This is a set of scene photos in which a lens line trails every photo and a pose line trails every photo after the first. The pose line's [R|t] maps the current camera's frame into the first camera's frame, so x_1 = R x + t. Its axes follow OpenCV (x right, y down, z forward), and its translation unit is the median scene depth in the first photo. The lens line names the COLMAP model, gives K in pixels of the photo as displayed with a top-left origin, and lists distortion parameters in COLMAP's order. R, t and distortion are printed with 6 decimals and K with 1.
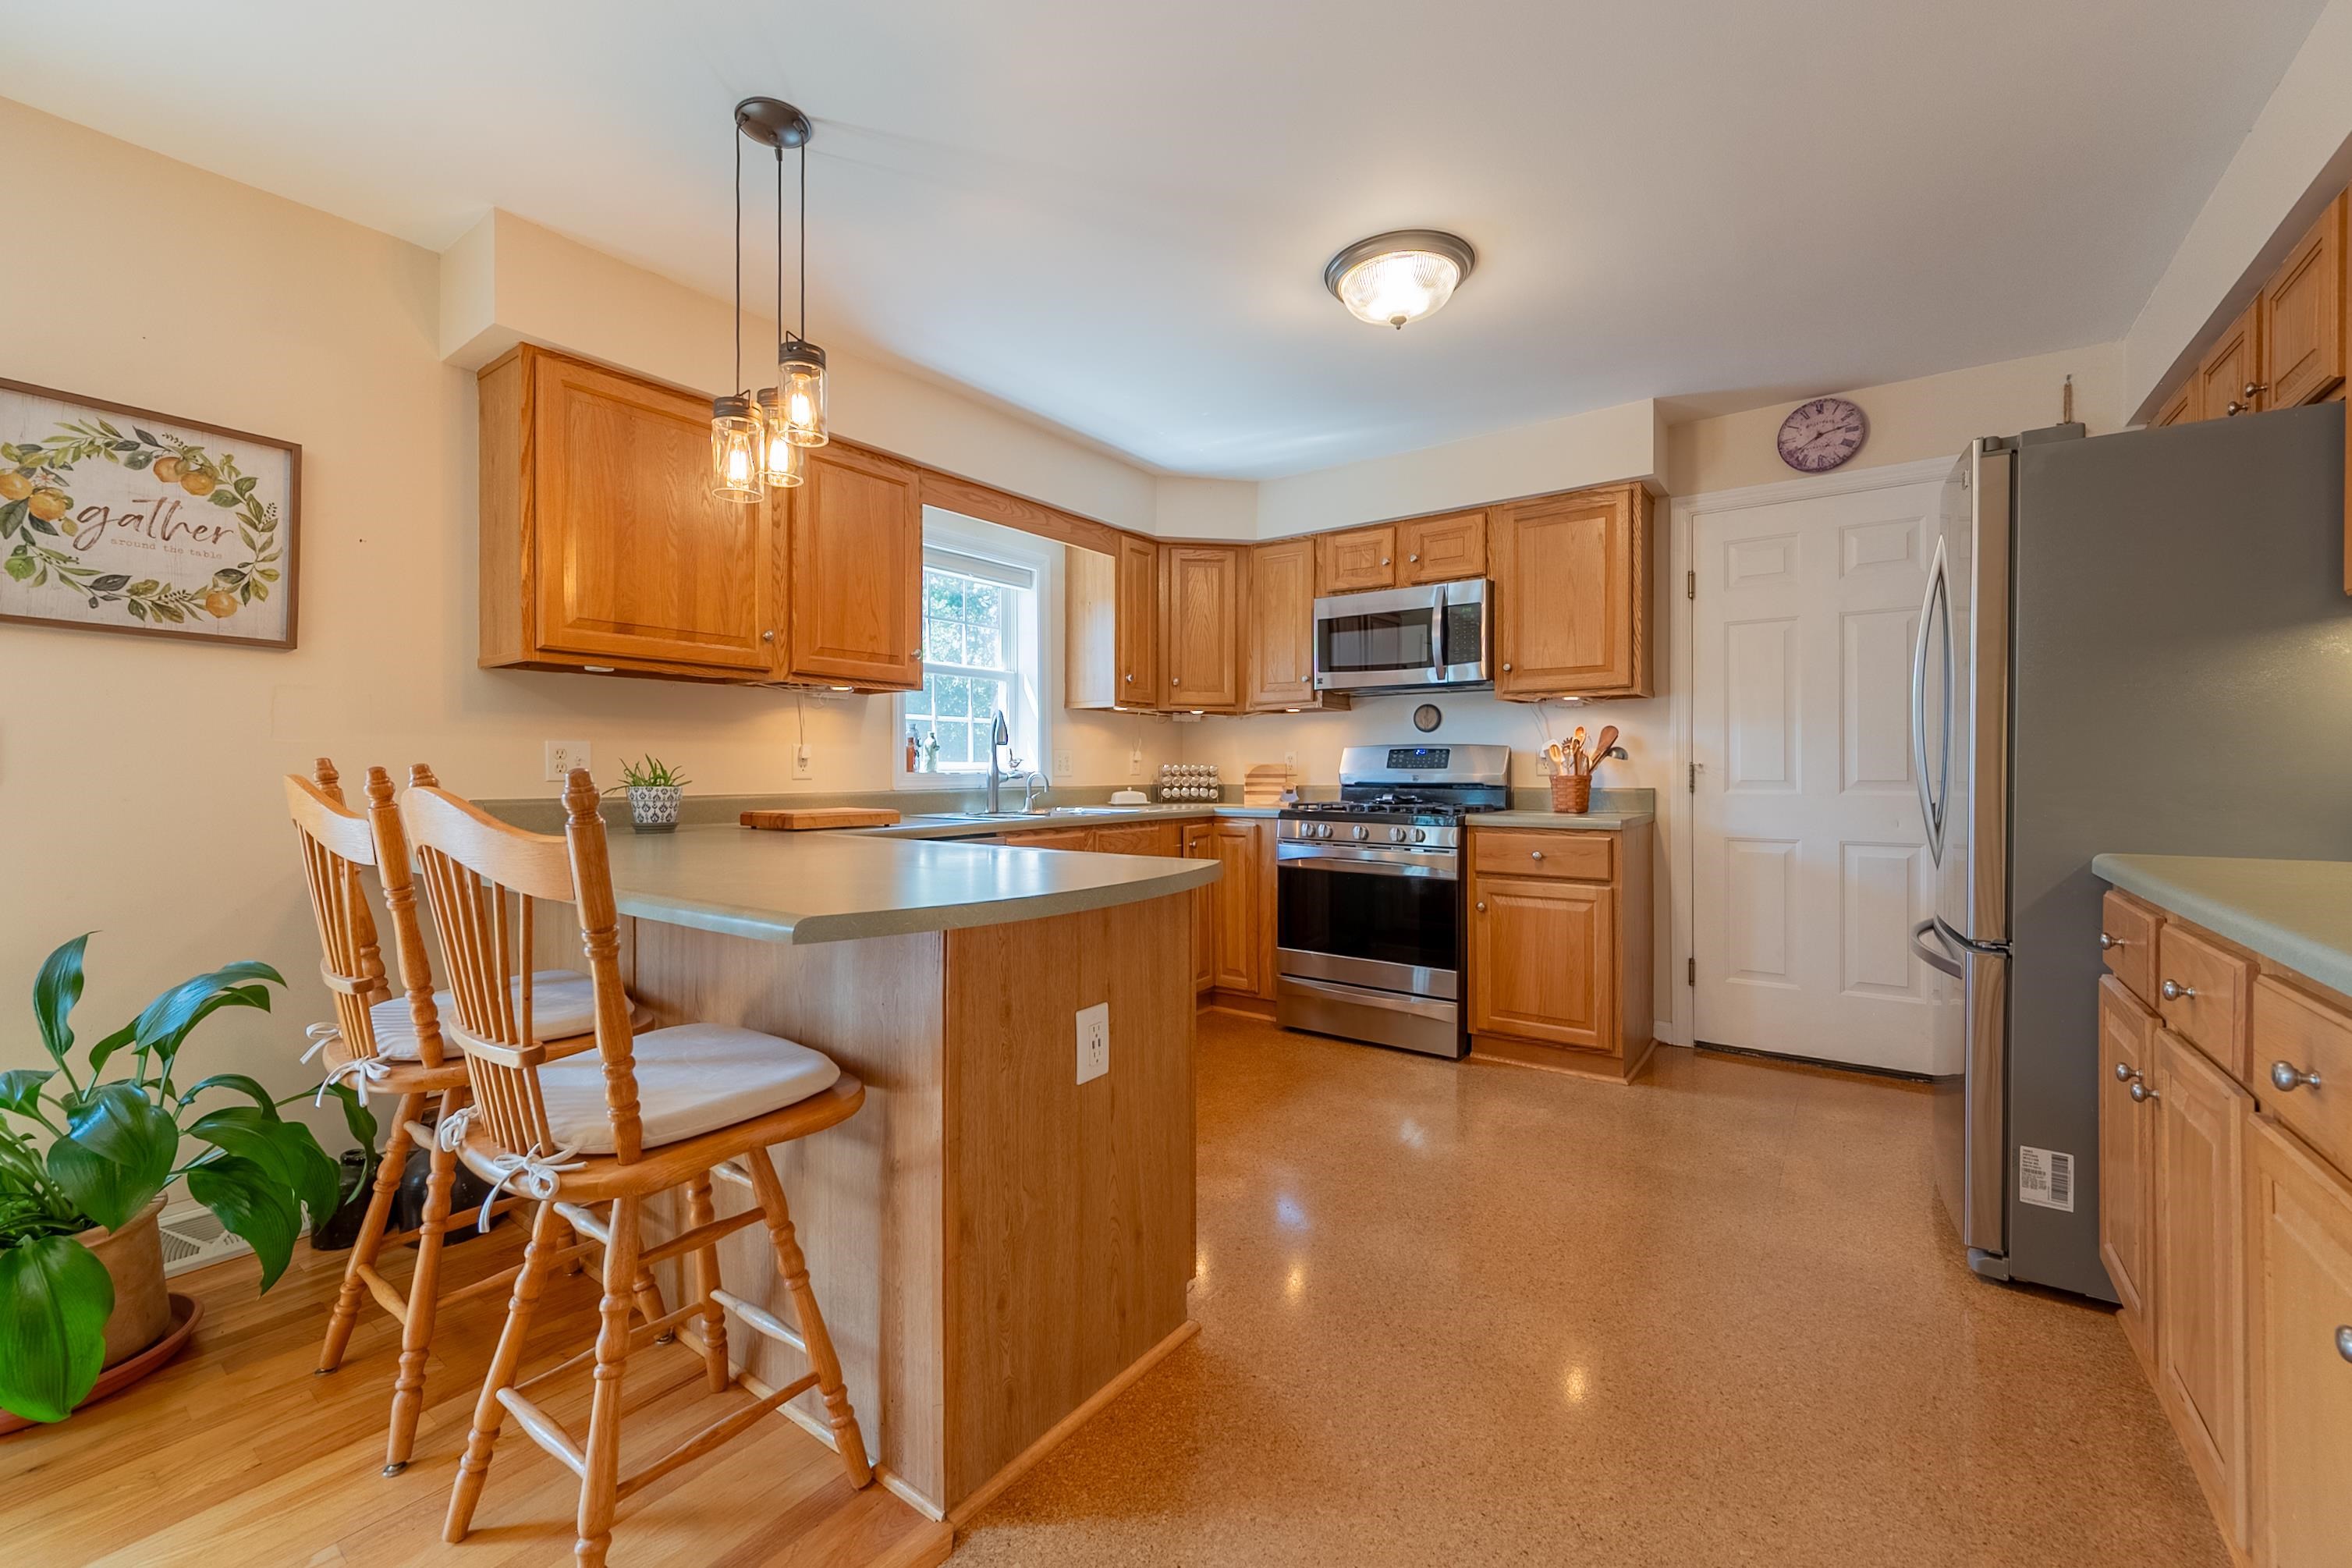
lens RADIAL K [[949.3, 0, 1176.3], [0, 949.3, 773.7], [0, 0, 1]] dist [0.000277, 0.000899]
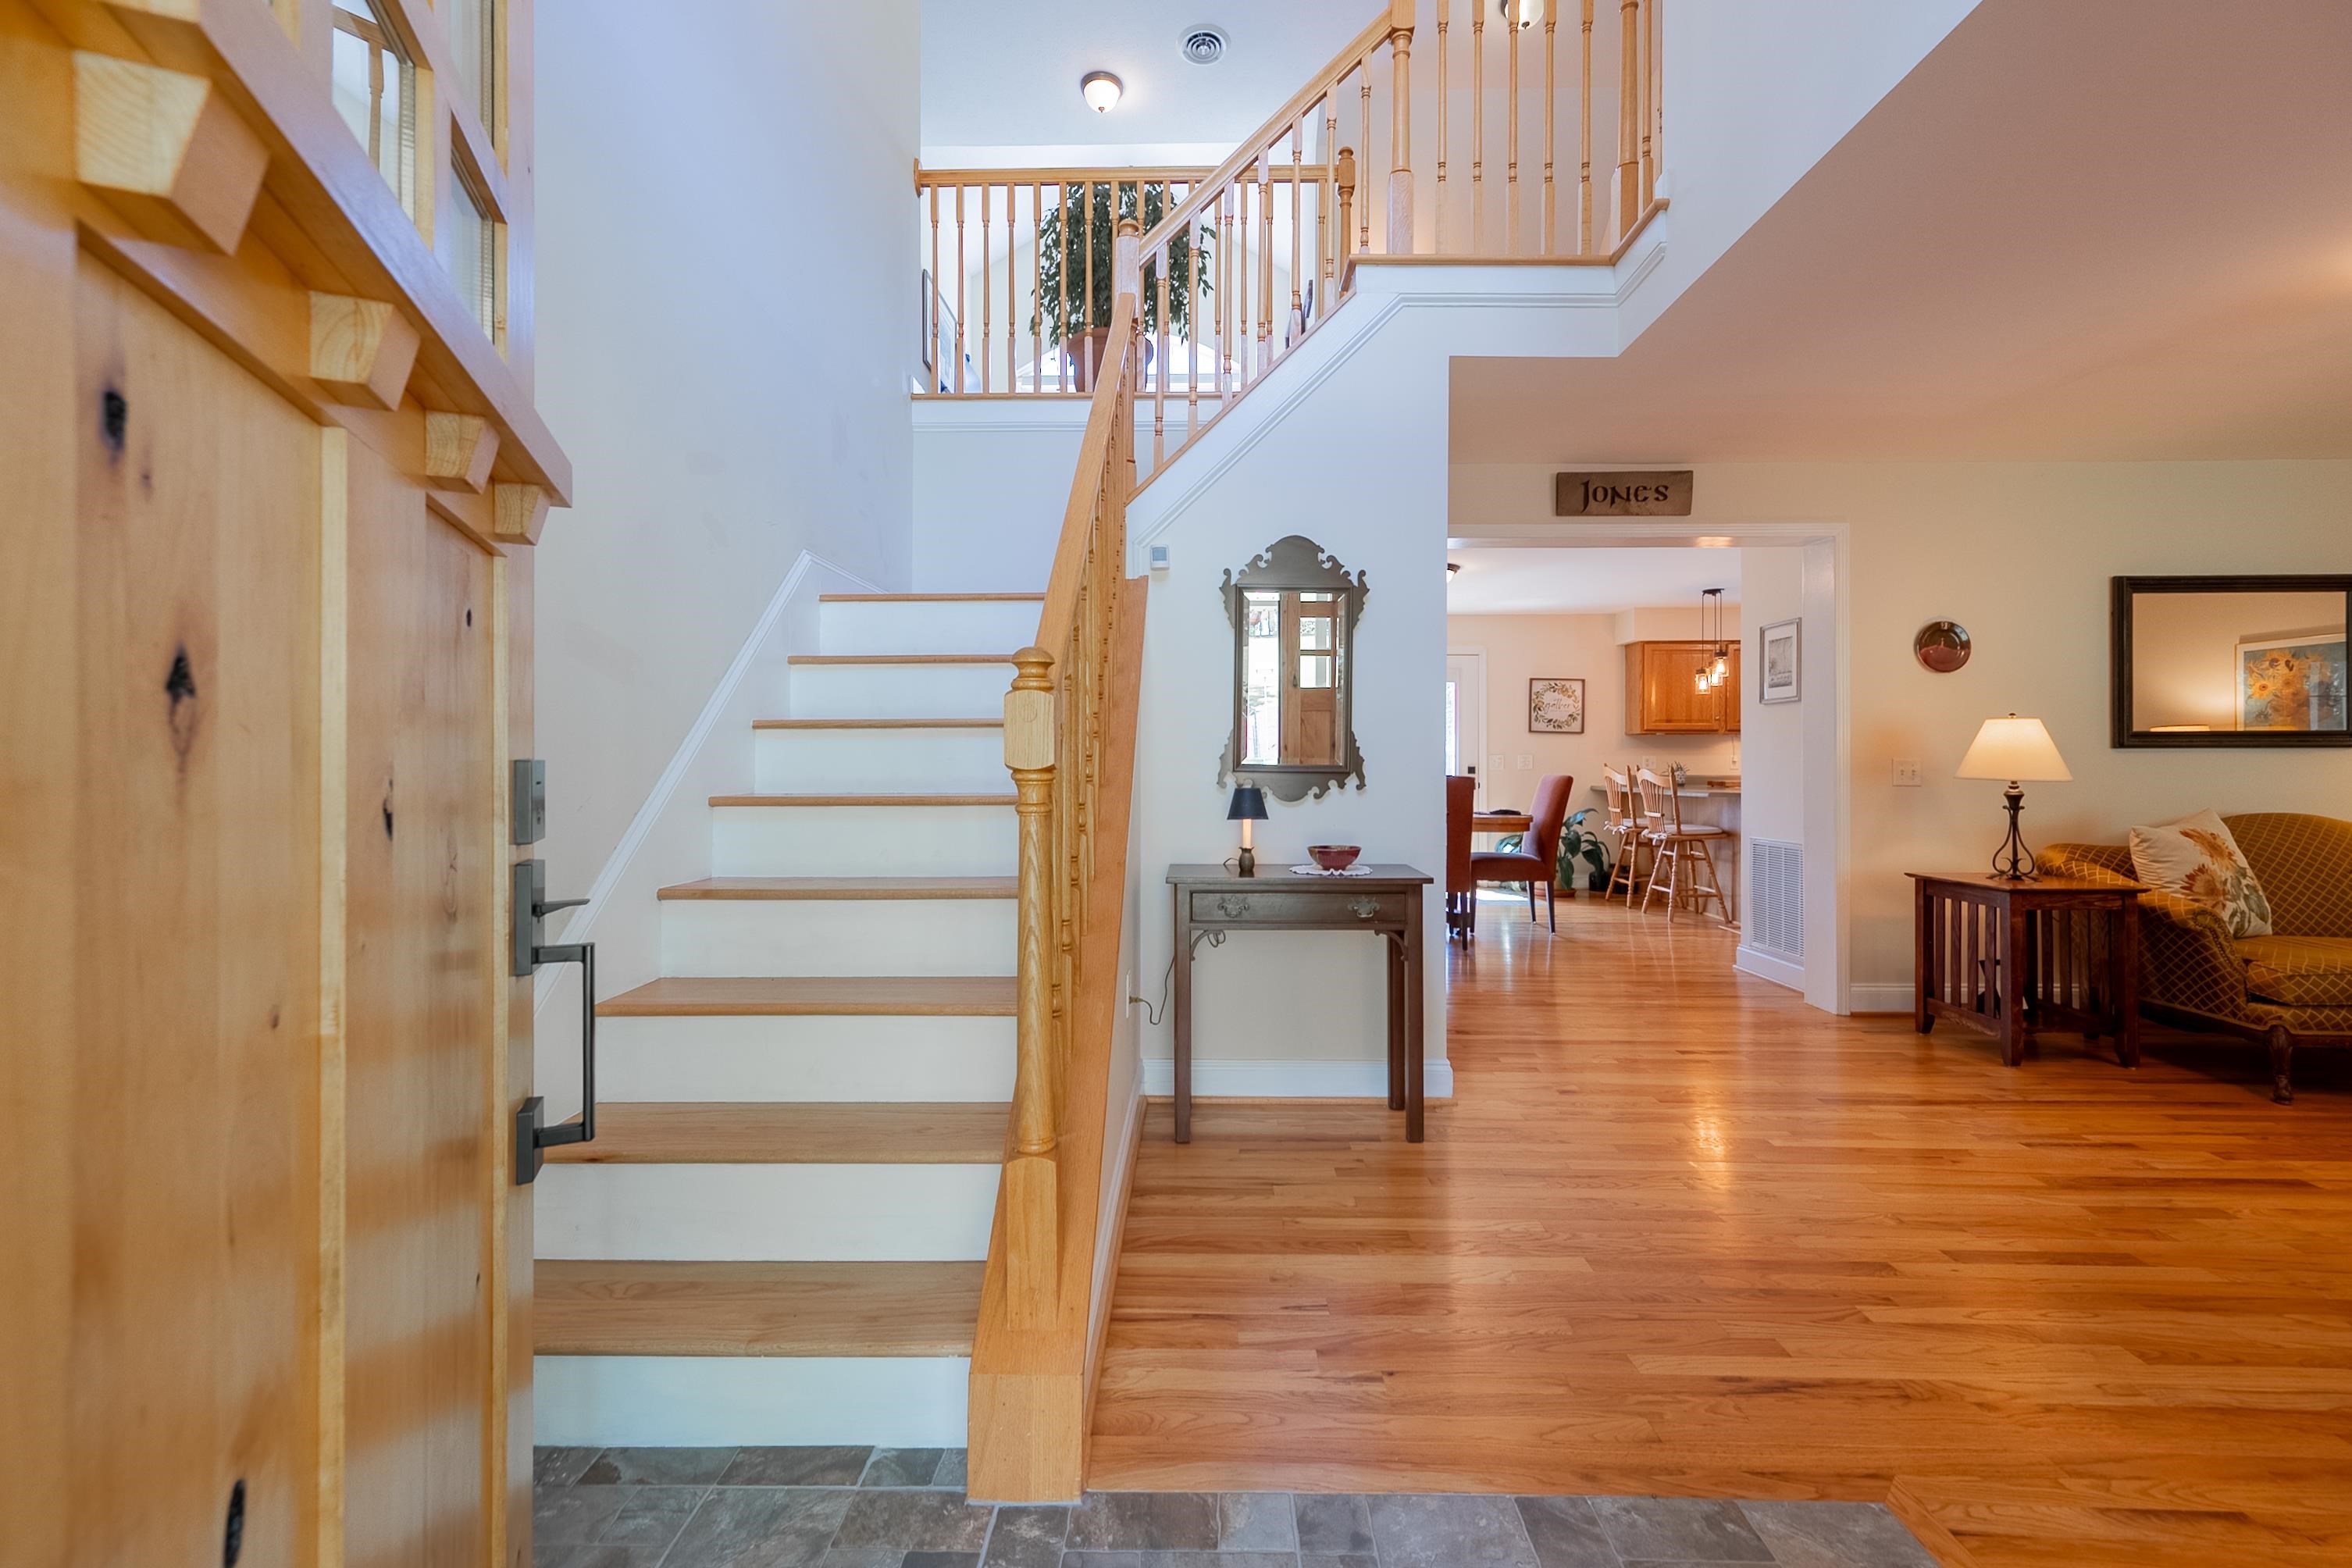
lens RADIAL K [[949.3, 0, 1195.0], [0, 949.3, 760.2], [0, 0, 1]] dist [0.000277, 0.000899]
pose [[0.583263, -0.002455, -0.812279, 1.009476], [-0.003850, 0.999976, -0.005788, 0.001288], [0.812274, 0.006503, 0.583240, -2.010015]]
